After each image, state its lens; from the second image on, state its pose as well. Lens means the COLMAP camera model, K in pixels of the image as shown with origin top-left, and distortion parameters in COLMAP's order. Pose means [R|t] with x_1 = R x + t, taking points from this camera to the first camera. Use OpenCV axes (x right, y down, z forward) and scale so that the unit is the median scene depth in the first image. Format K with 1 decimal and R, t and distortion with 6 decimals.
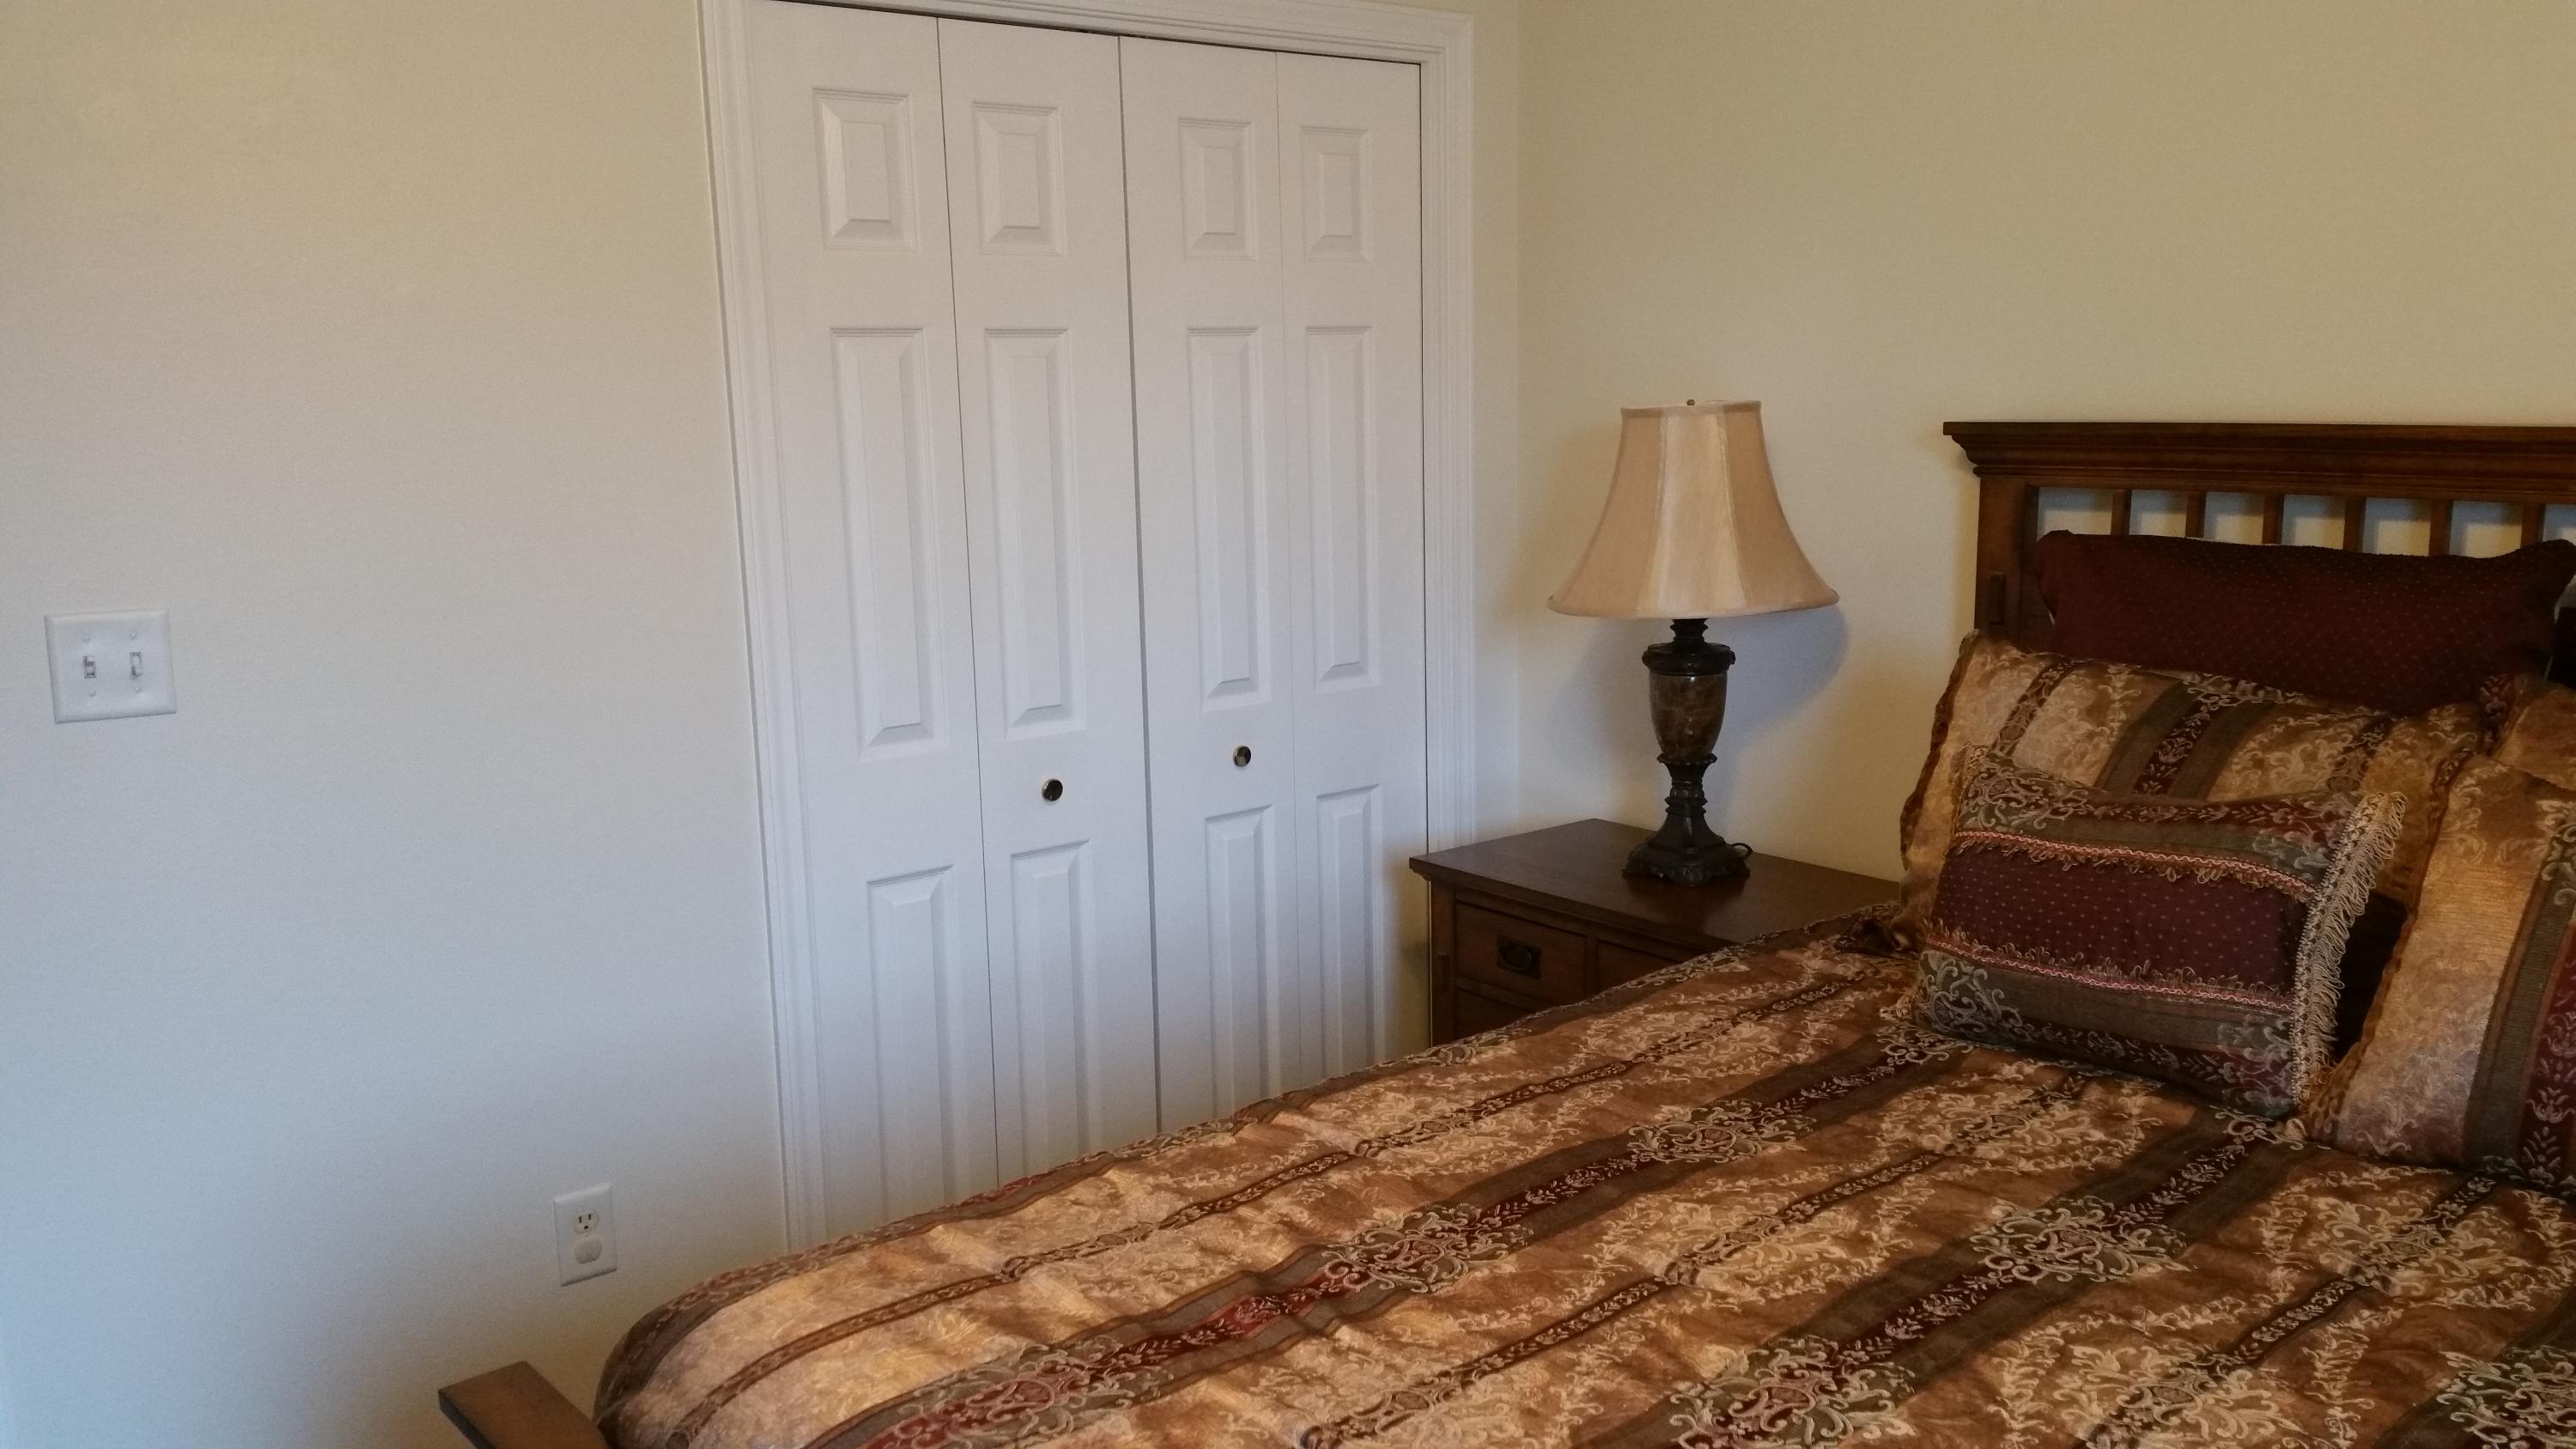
lens RADIAL K [[2030.4, 0, 1288.0], [0, 2030.4, 724.5], [0, 0, 1]] dist [0.116676, -0.306287]
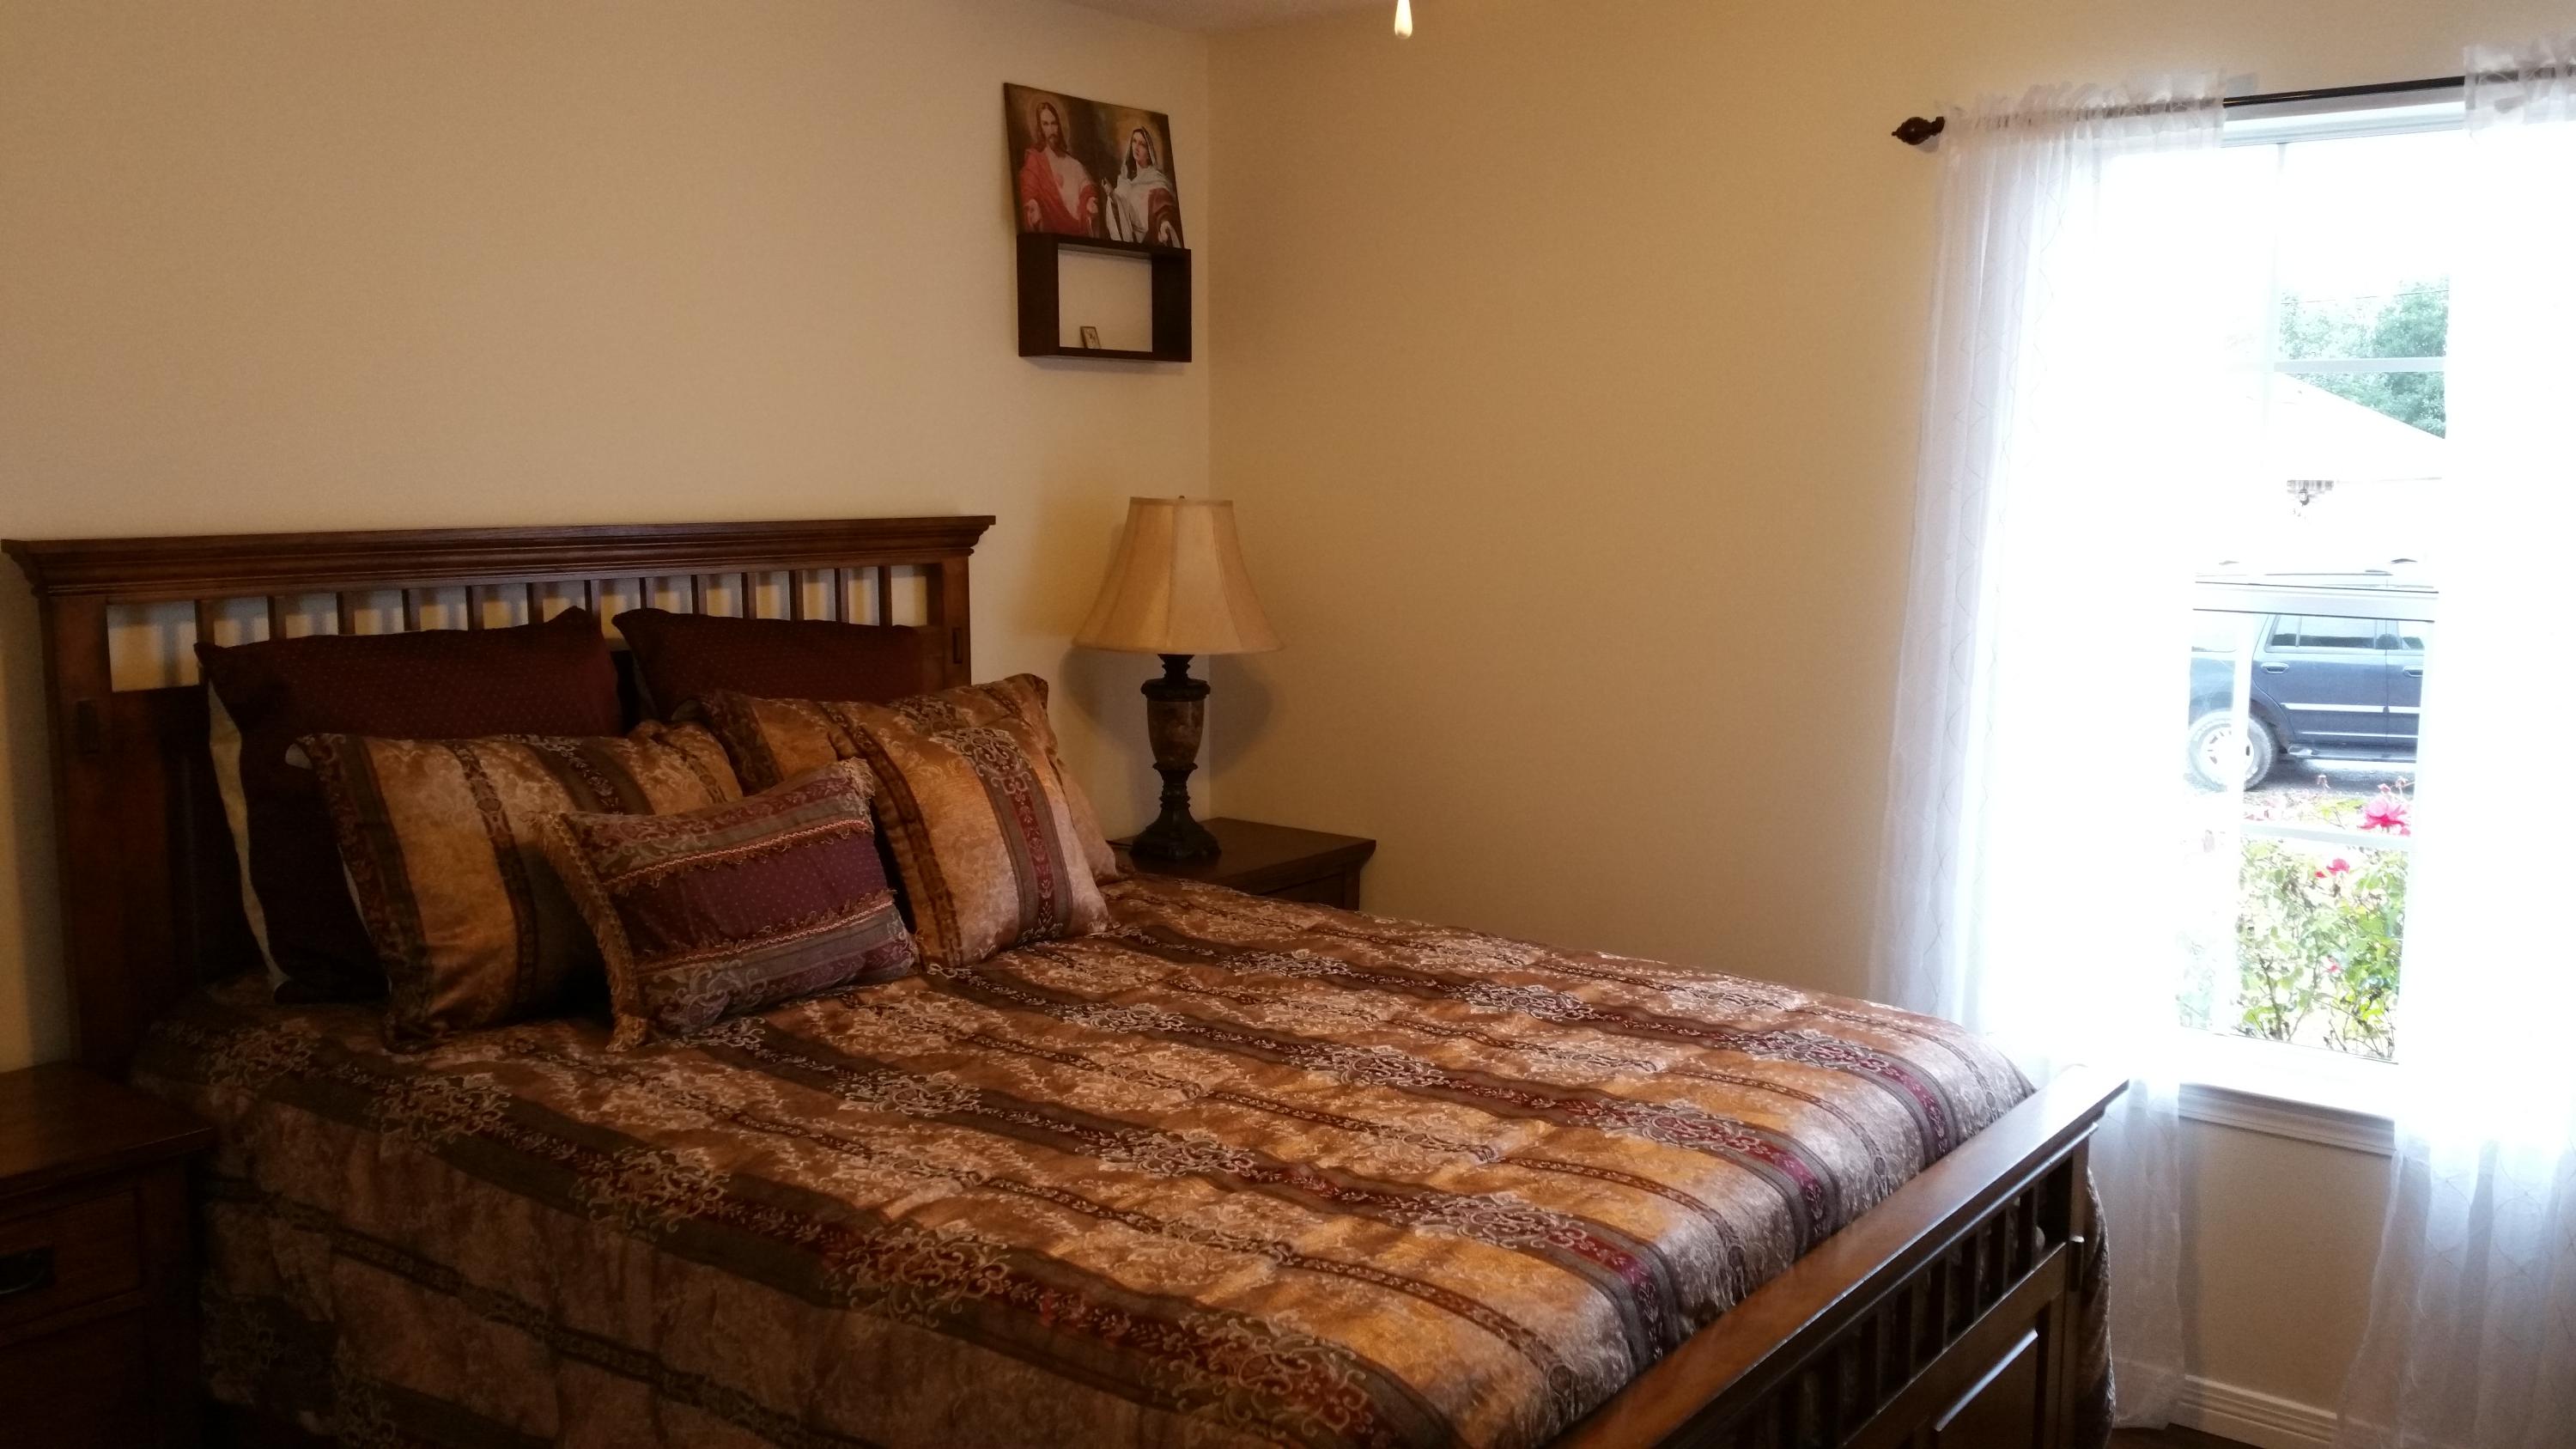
lens RADIAL K [[1984.7, 0, 1288.0], [0, 1984.7, 724.5], [0, 0, 1]] dist [0.112880, 0.000575]
pose [[-0.190077, -0.120247, 0.974378, -1.135739], [0.165987, 0.974248, 0.152610, -0.192487], [-0.967636, 0.190742, -0.165223, 1.050512]]
